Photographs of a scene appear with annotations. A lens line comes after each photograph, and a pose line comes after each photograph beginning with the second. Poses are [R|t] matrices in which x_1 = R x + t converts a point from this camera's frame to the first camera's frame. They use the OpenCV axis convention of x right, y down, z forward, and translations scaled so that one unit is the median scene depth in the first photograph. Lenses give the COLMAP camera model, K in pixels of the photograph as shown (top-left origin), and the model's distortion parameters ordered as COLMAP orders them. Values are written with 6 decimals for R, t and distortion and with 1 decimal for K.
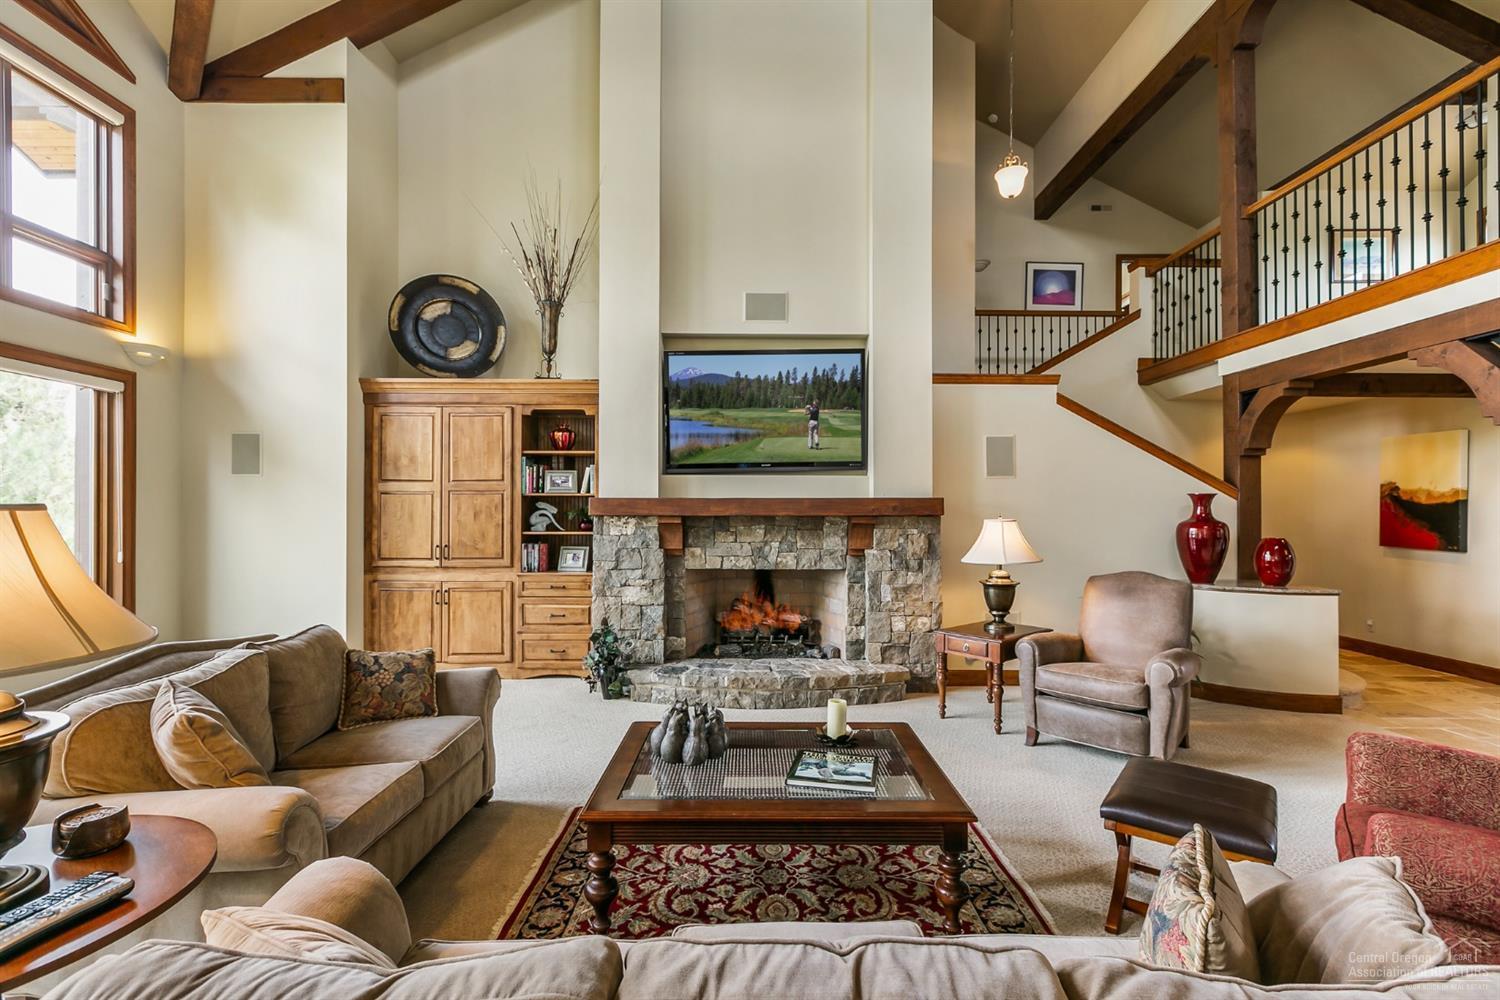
lens RADIAL K [[676.1, 0, 750.0], [0, 676.1, 500.0], [0, 0, 1]] dist [0.000574, -0.000134]
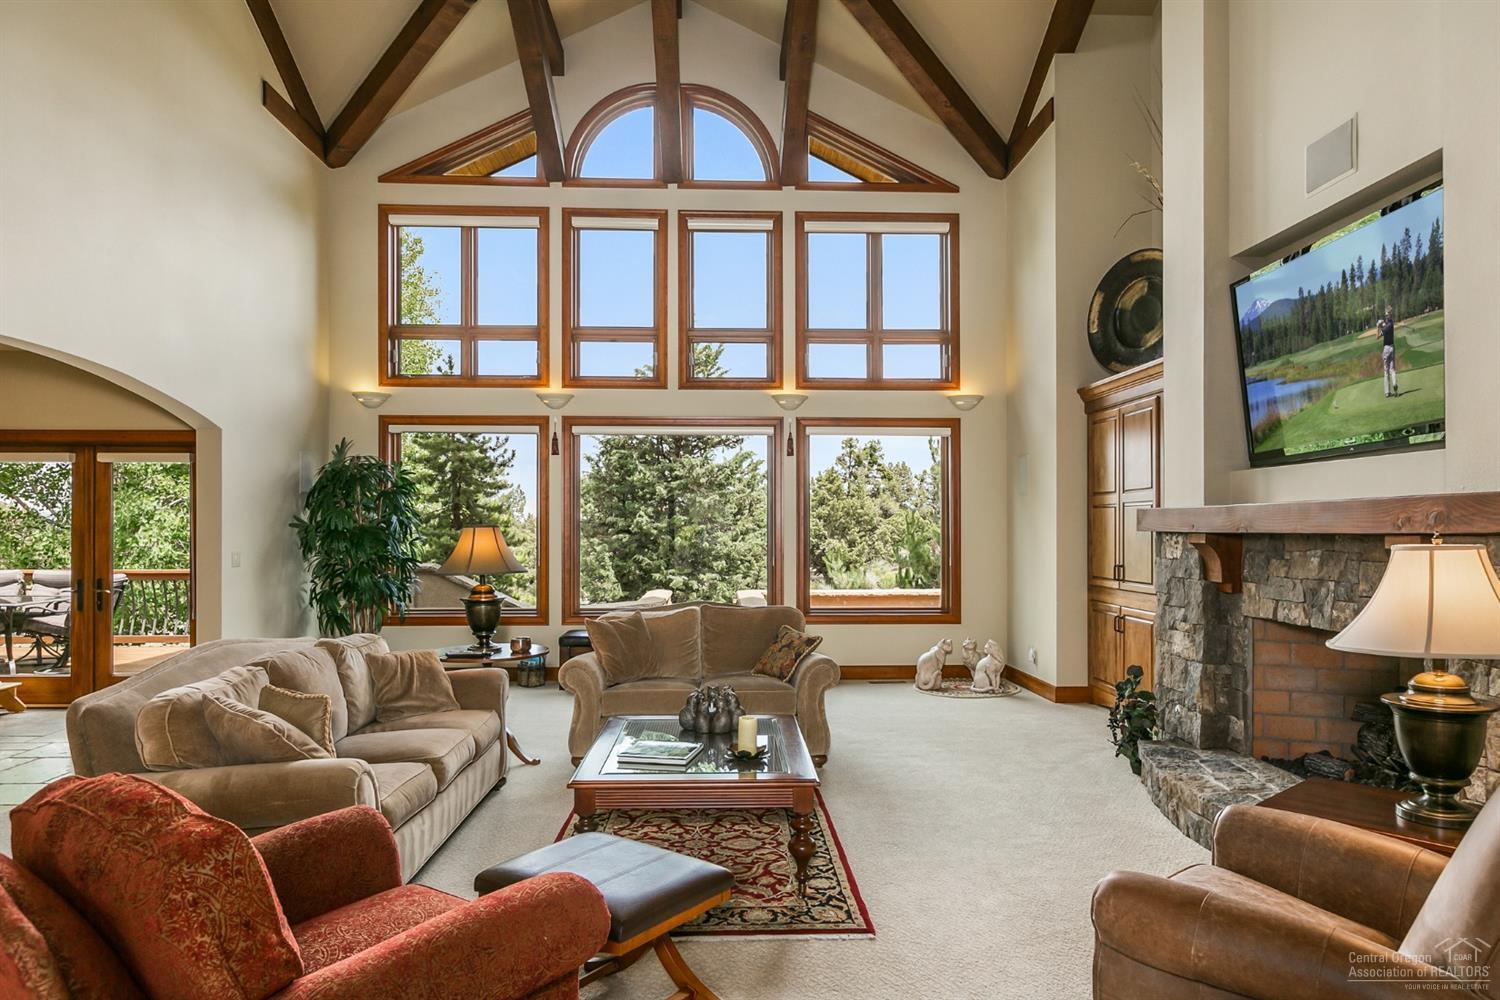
lens RADIAL K [[949.2, 0, 750.0], [0, 949.2, 500.0], [0, 0, 1]] dist [0.000324, -0.000583]
pose [[0.032108, -0.029250, -0.999056, 0.802462], [0.018952, 0.999410, -0.028652, 0.009327], [0.999305, -0.018014, 0.032643, 0.504283]]
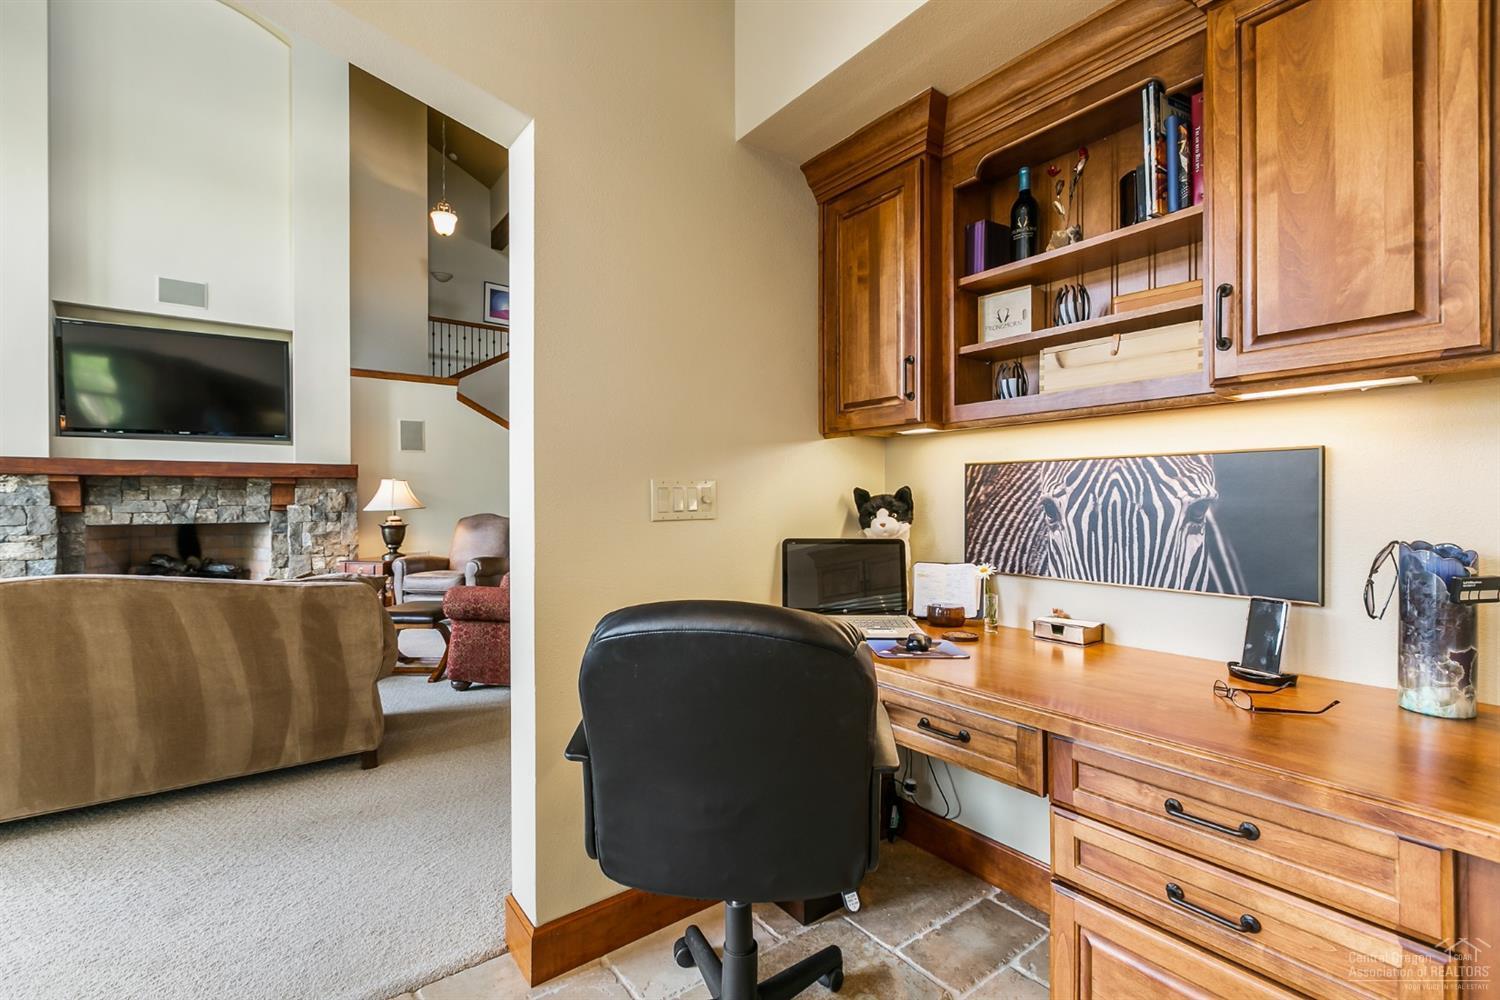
lens RADIAL K [[676.1, 0, 750.0], [0, 676.1, 500.0], [0, 0, 1]] dist [0.000574, -0.000134]
pose [[0.804512, -0.005094, 0.593915, 0.116009], [-0.005227, 0.999864, 0.015657, 0.039927], [-0.593914, -0.015701, 0.804375, -0.492298]]
